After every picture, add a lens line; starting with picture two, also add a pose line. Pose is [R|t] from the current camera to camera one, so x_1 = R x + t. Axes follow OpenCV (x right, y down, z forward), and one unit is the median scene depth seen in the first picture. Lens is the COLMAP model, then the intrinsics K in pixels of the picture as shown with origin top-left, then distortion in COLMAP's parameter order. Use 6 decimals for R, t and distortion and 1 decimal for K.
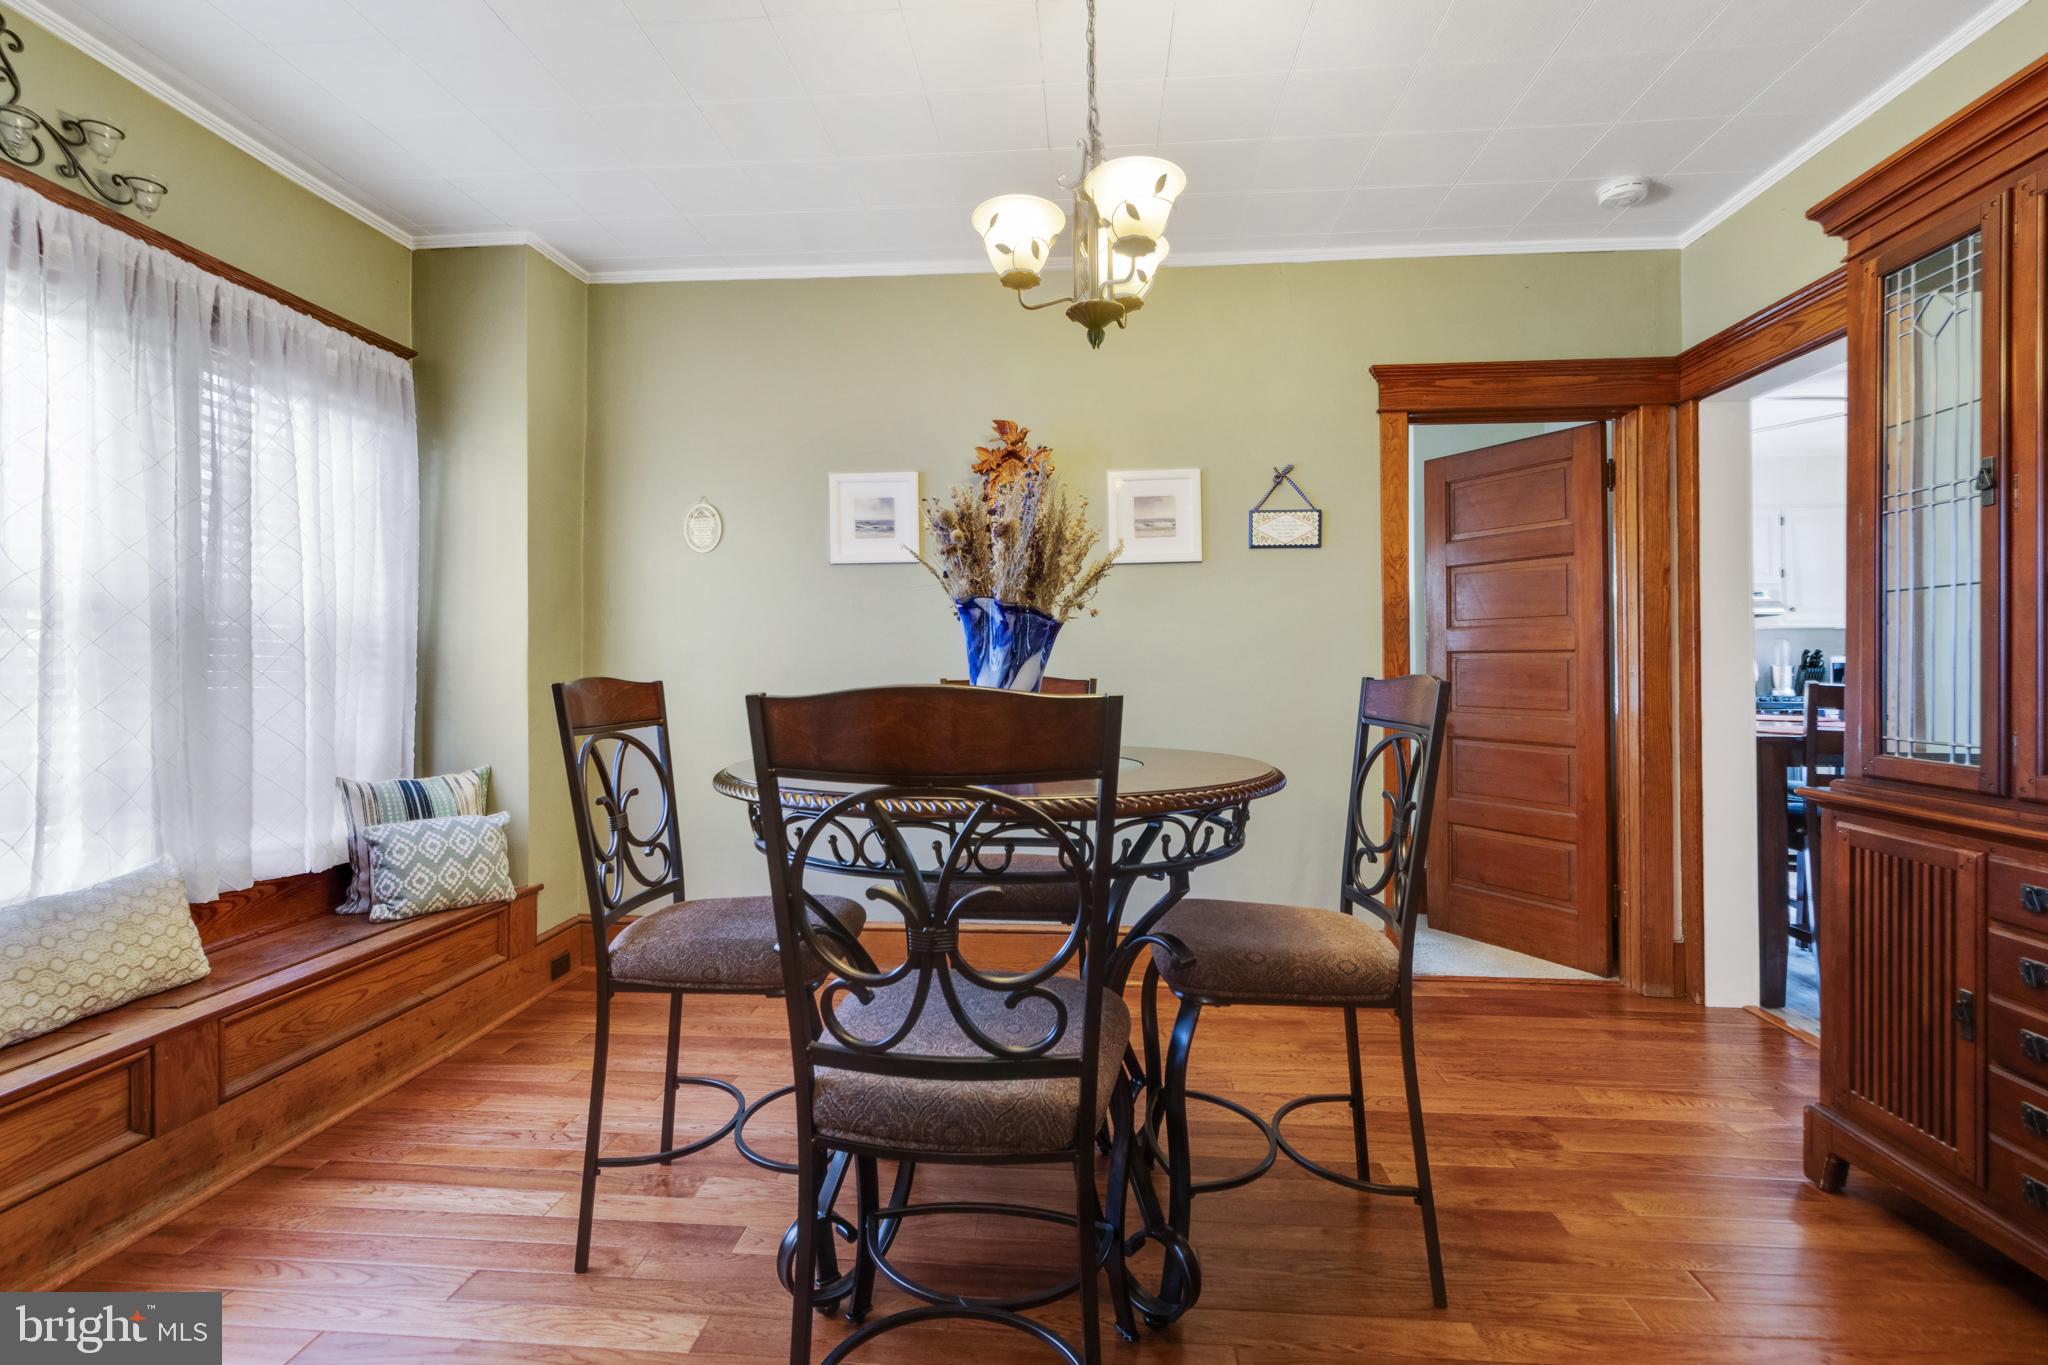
lens RADIAL K [[966.8, 0, 1033.1], [0, 966.8, 672.2], [0, 0, 1]] dist [-0.000005, -0.000372]
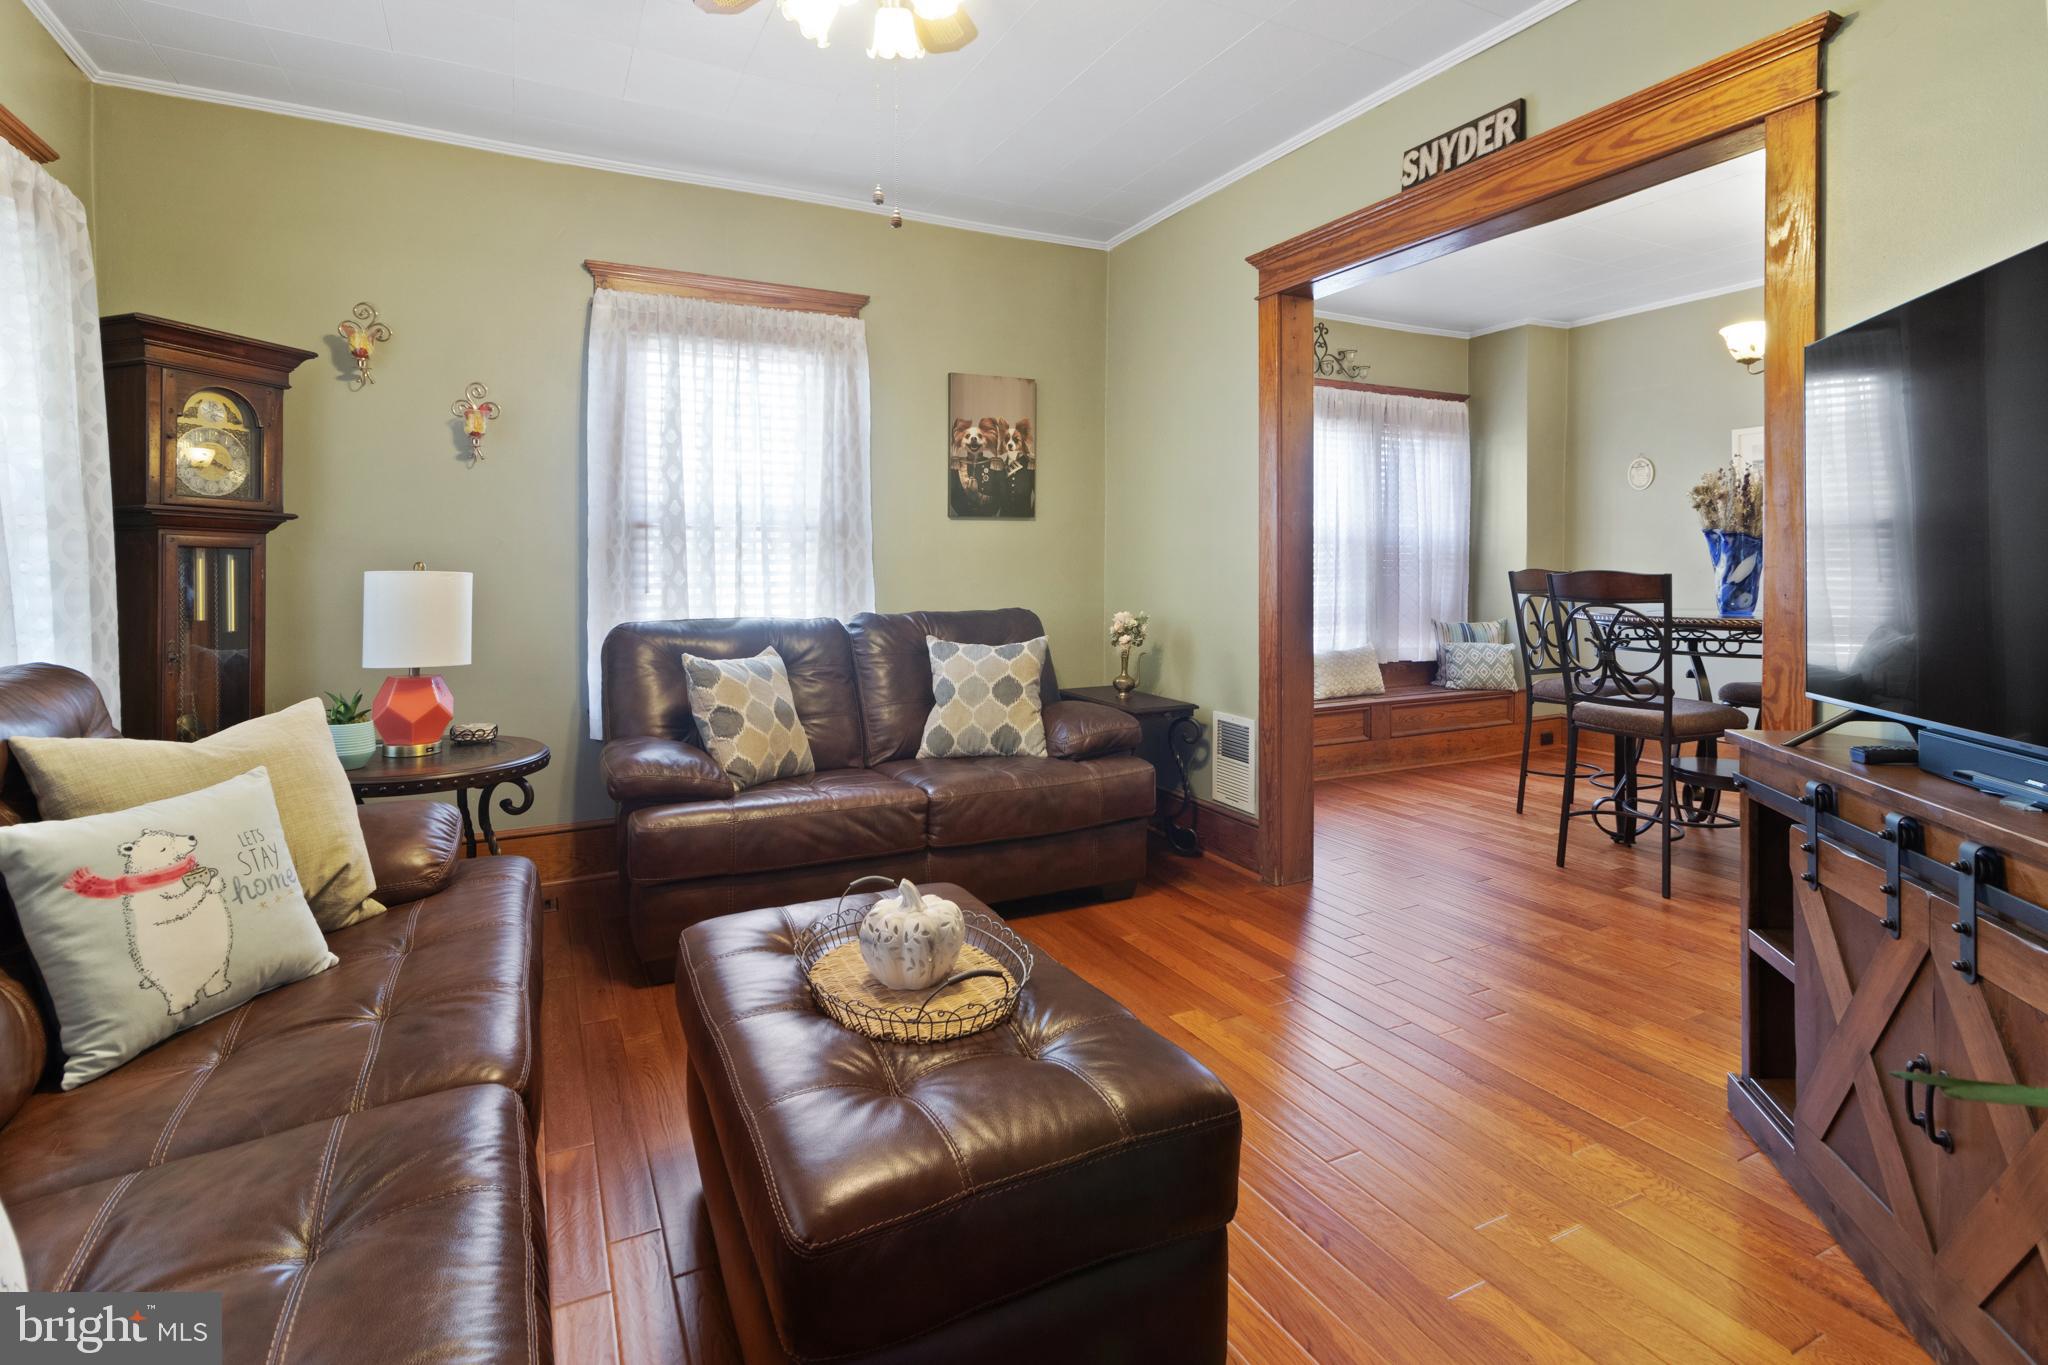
lens RADIAL K [[982.1, 0, 1023.2], [0, 982.1, 586.2], [0, 0, 1]] dist [-0.003445, 0.000061]
pose [[0.523705, 0.012160, -0.851813, 0.637024], [0.004410, 0.999846, 0.016985, 0.000775], [0.851888, -0.012652, 0.523571, -0.881484]]
